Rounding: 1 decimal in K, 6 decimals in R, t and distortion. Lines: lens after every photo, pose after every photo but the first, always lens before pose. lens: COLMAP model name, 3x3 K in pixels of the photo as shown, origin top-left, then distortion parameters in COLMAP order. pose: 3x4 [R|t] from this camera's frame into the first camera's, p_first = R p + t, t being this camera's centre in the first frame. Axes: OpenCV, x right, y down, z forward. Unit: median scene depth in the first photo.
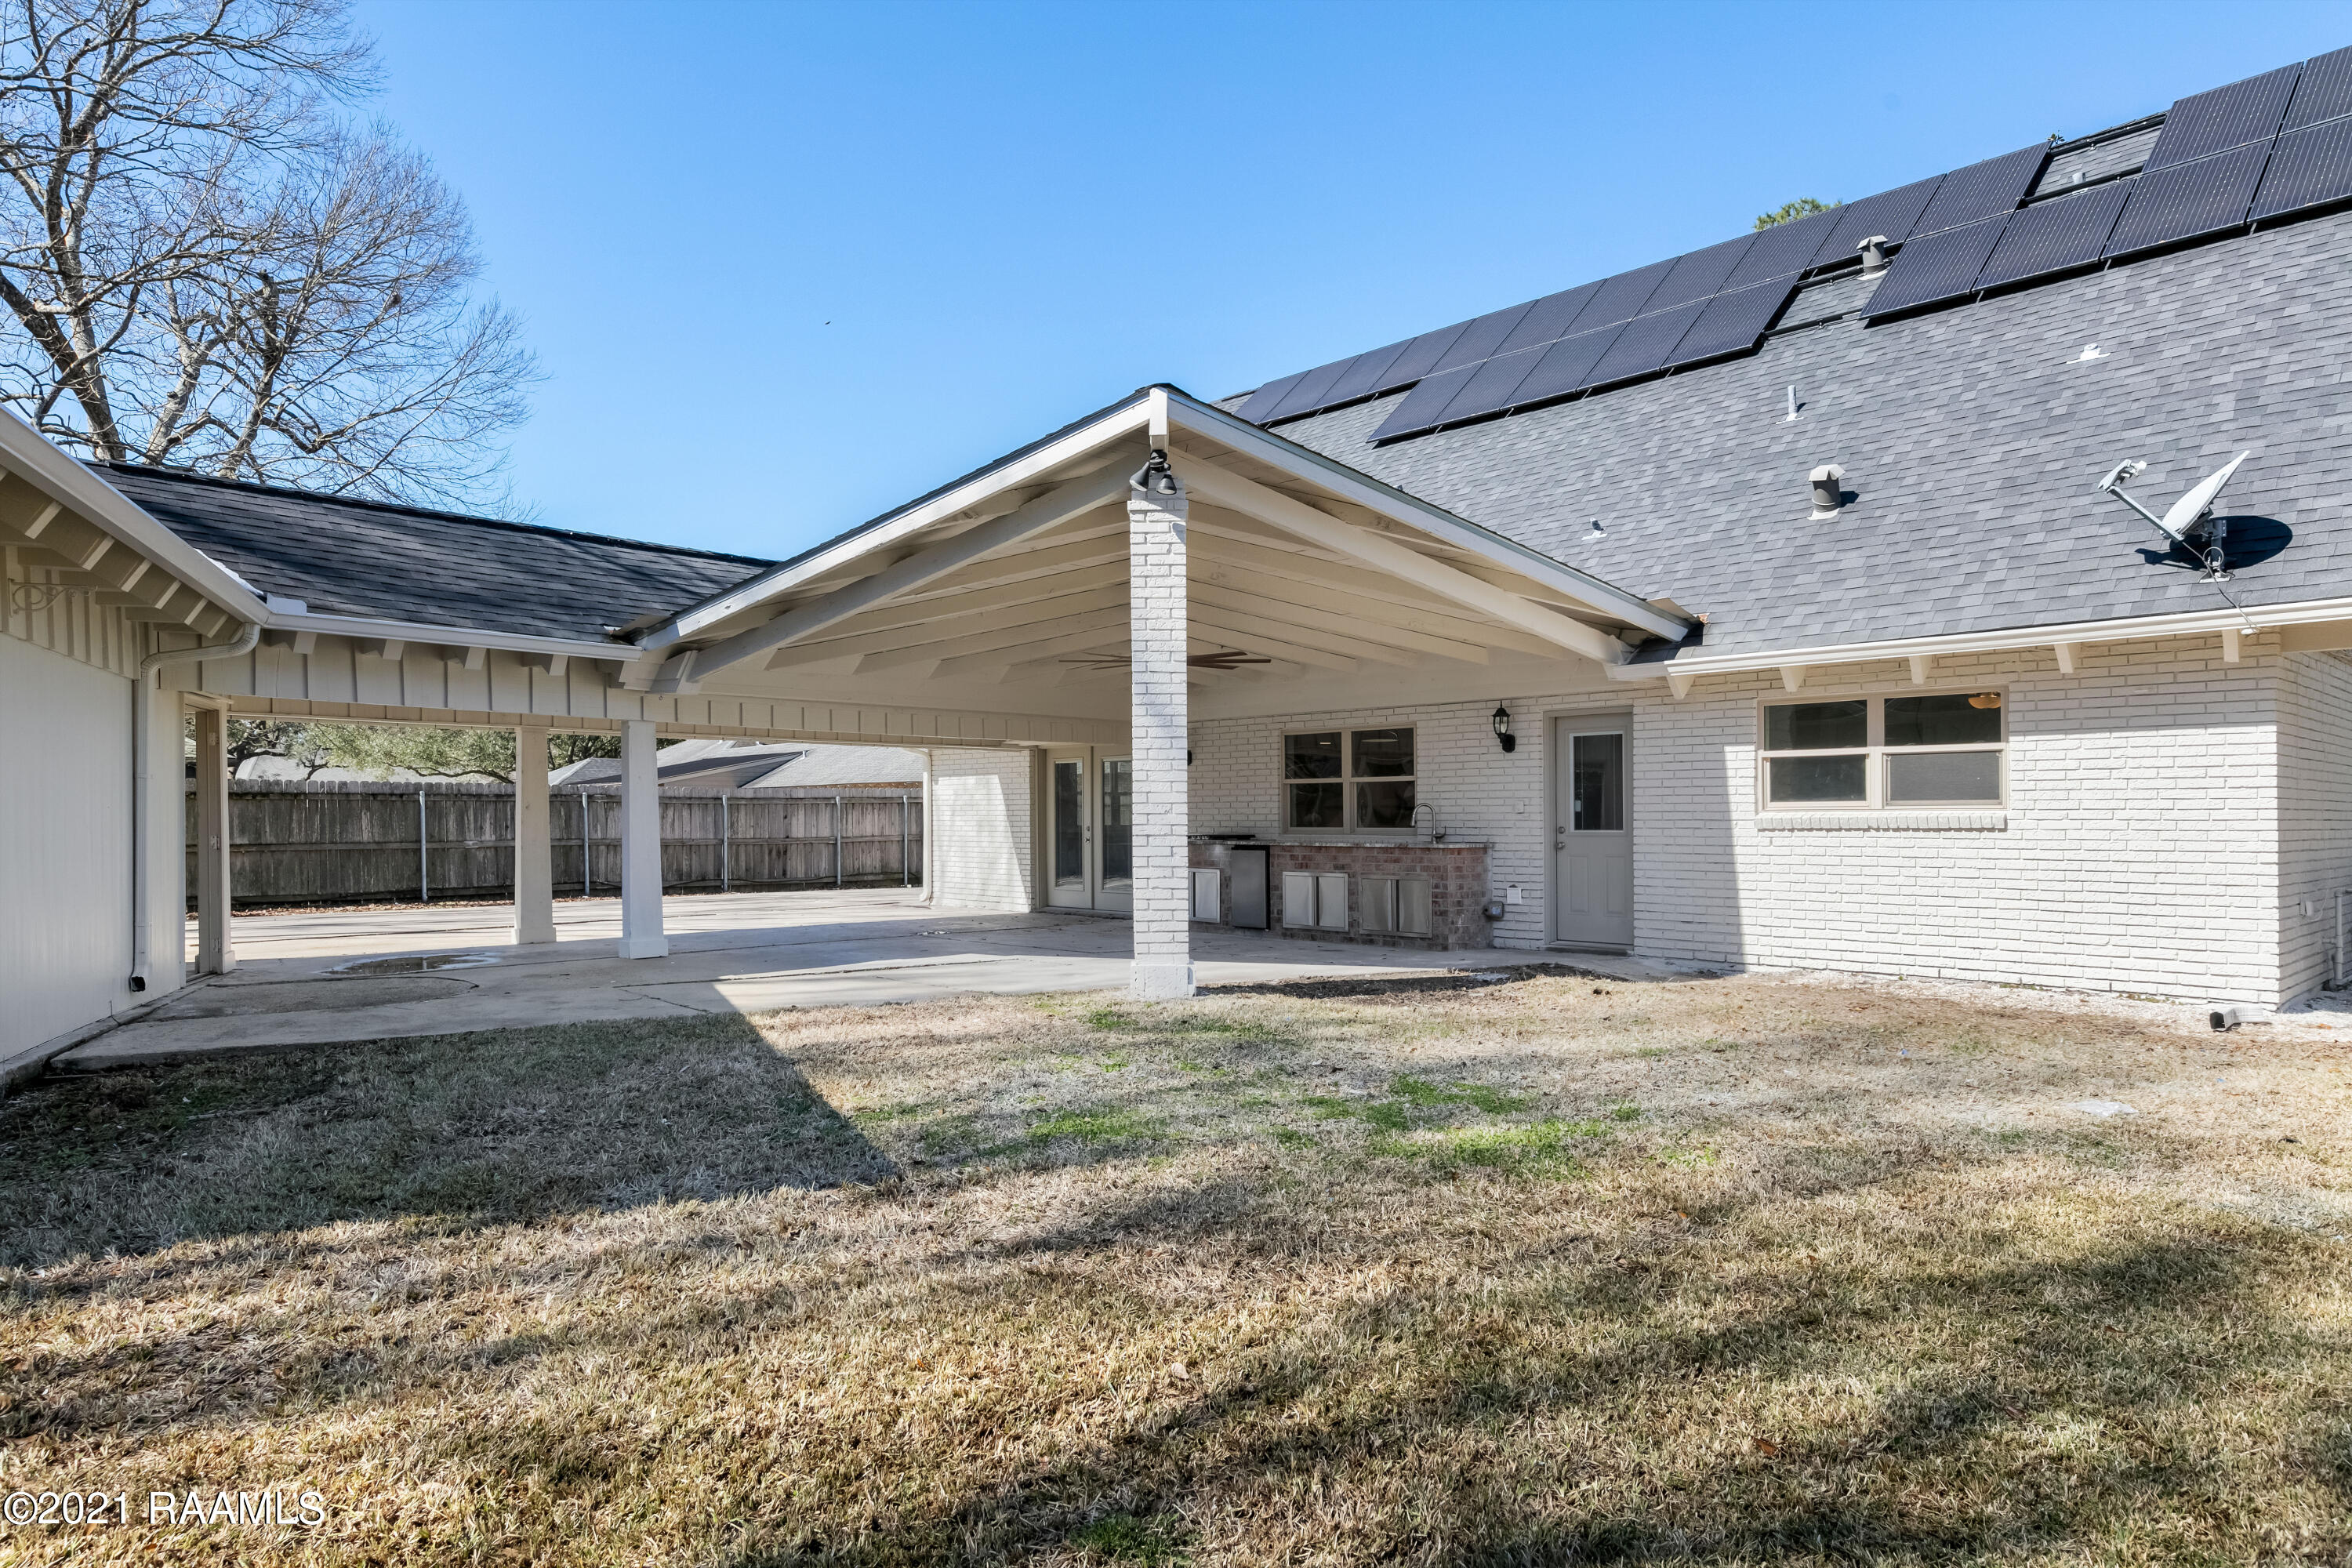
lens RADIAL K [[1414.4, 0, 1170.2], [0, 1414.4, 802.5], [0, 0, 1]] dist [0.028693, -0.009385]
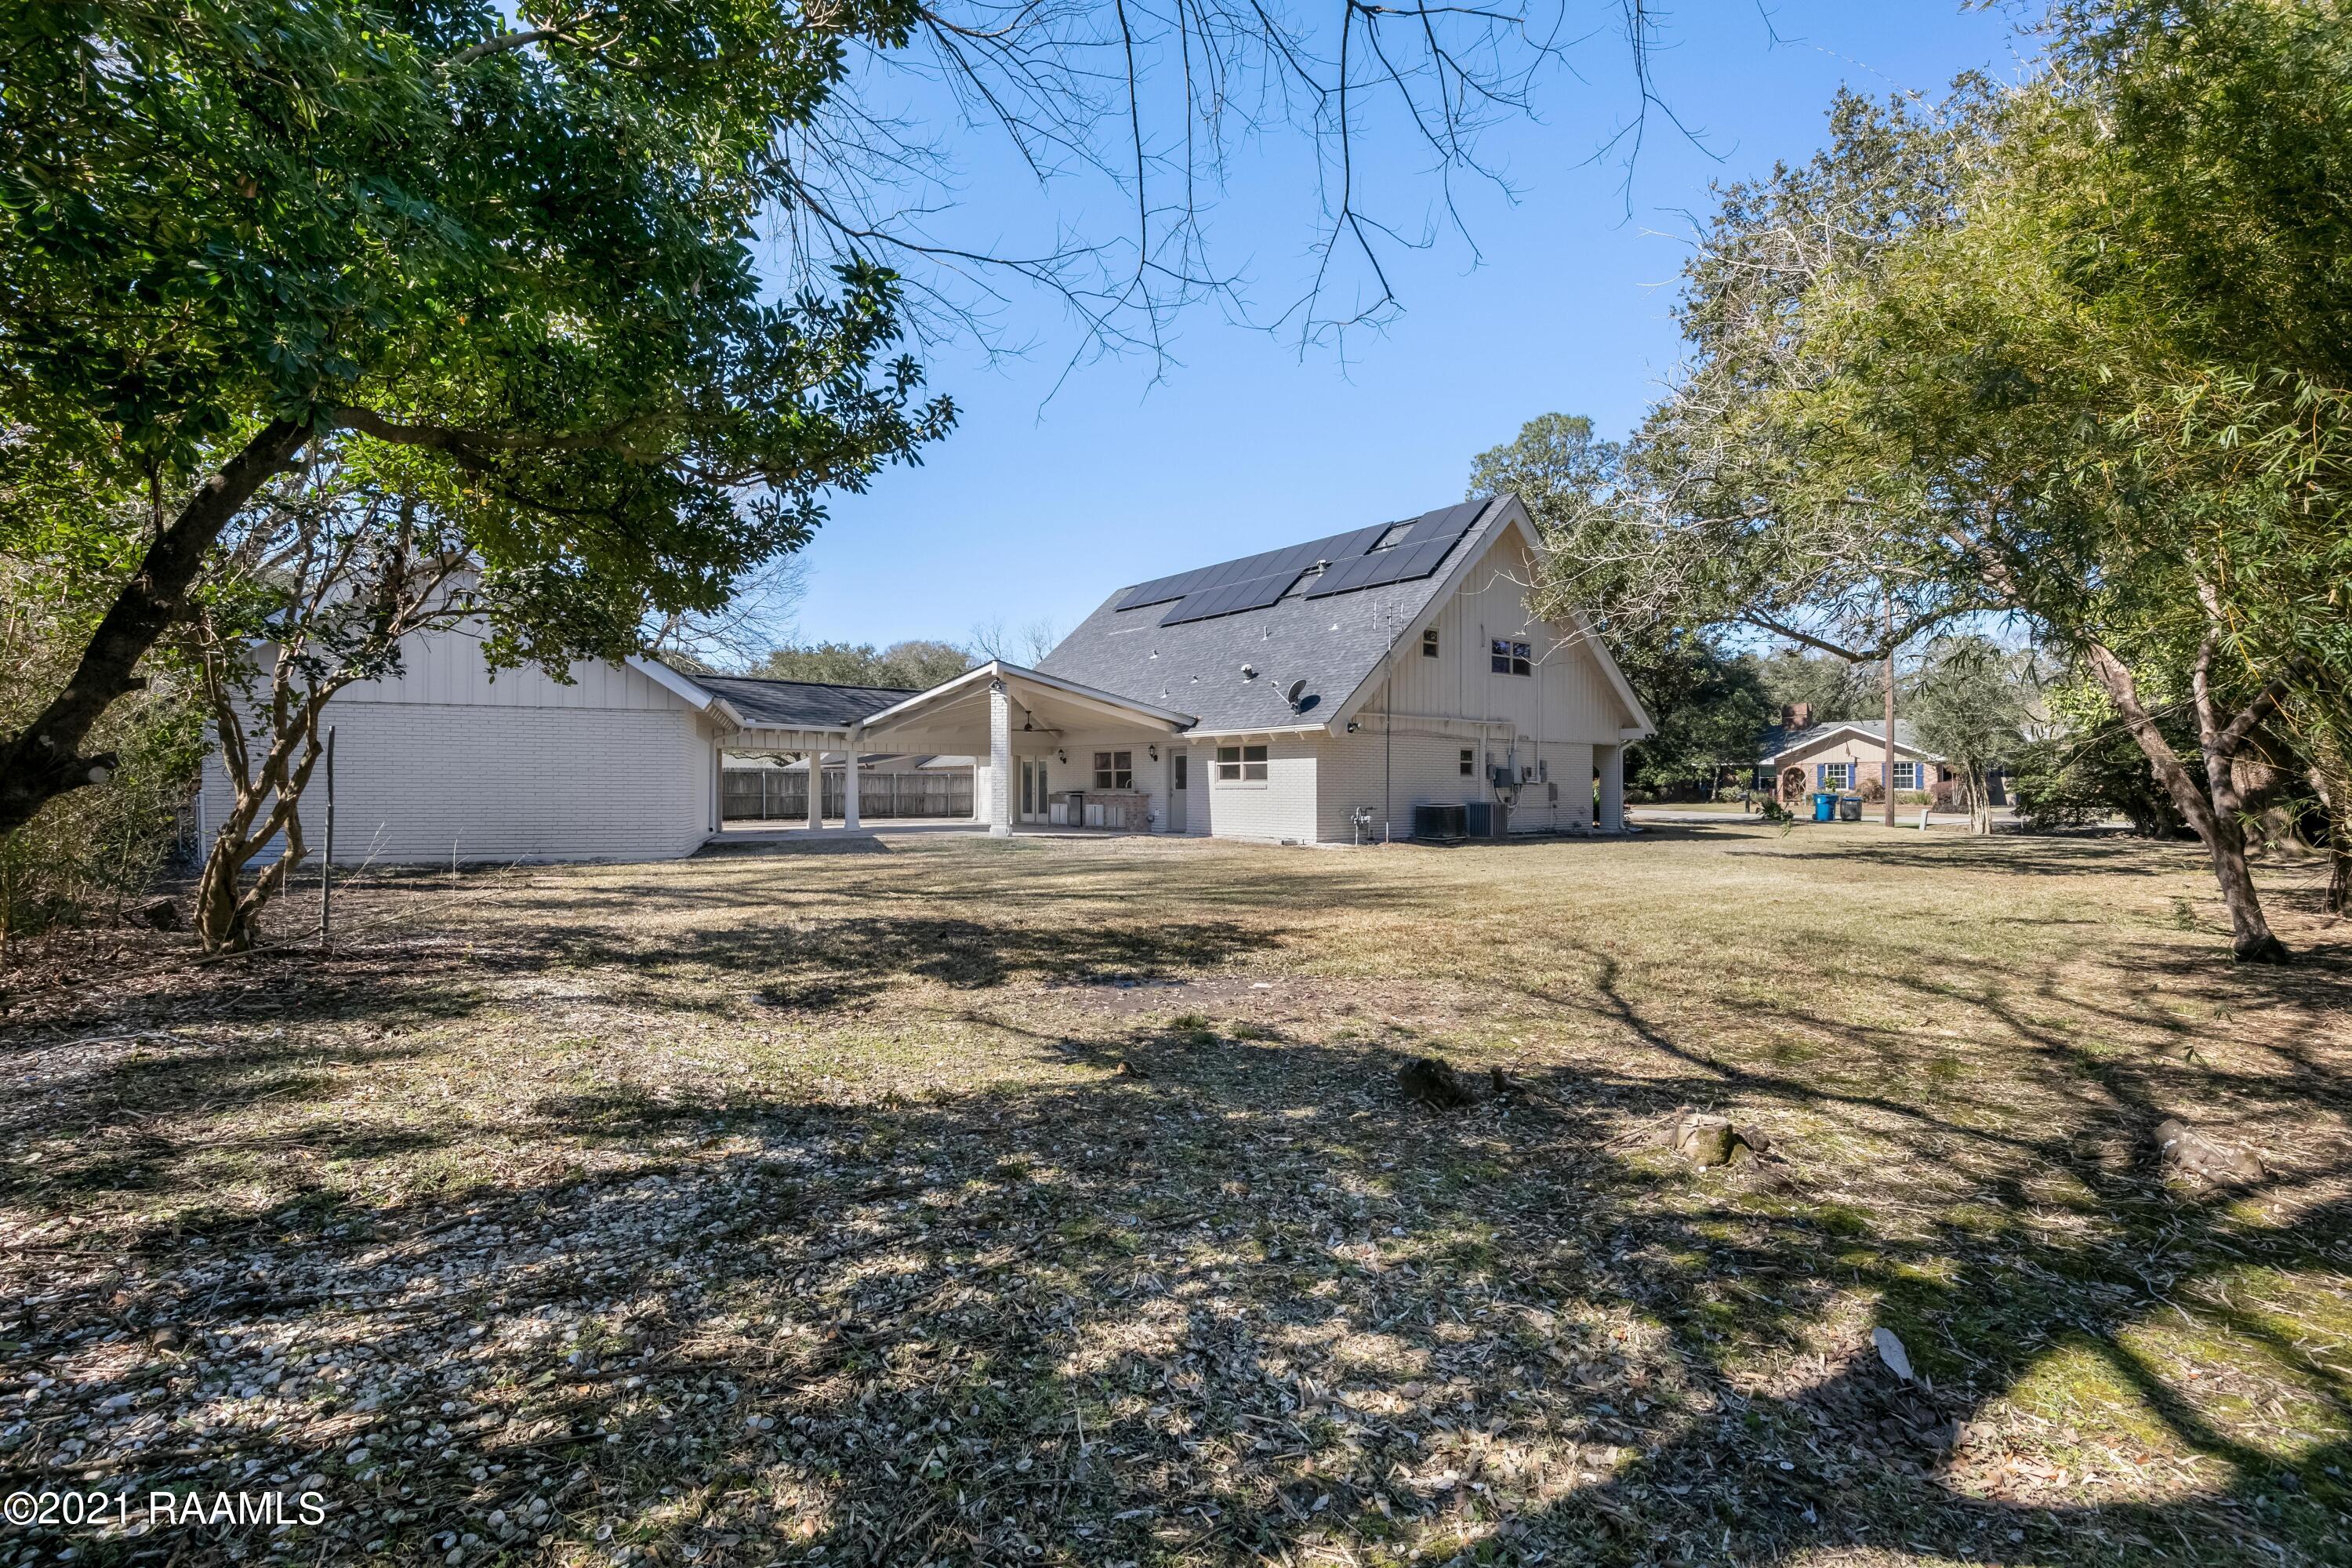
lens RADIAL K [[1072.4, 0, 1184.0], [0, 1072.4, 789.3], [0, 0, 1]] dist [0.000063, -0.000004]
pose [[0.996935, 0.003093, -0.078168, 0.519061], [-0.001866, 0.999874, 0.015768, -0.015118], [0.078206, -0.015574, 0.996816, -1.246195]]
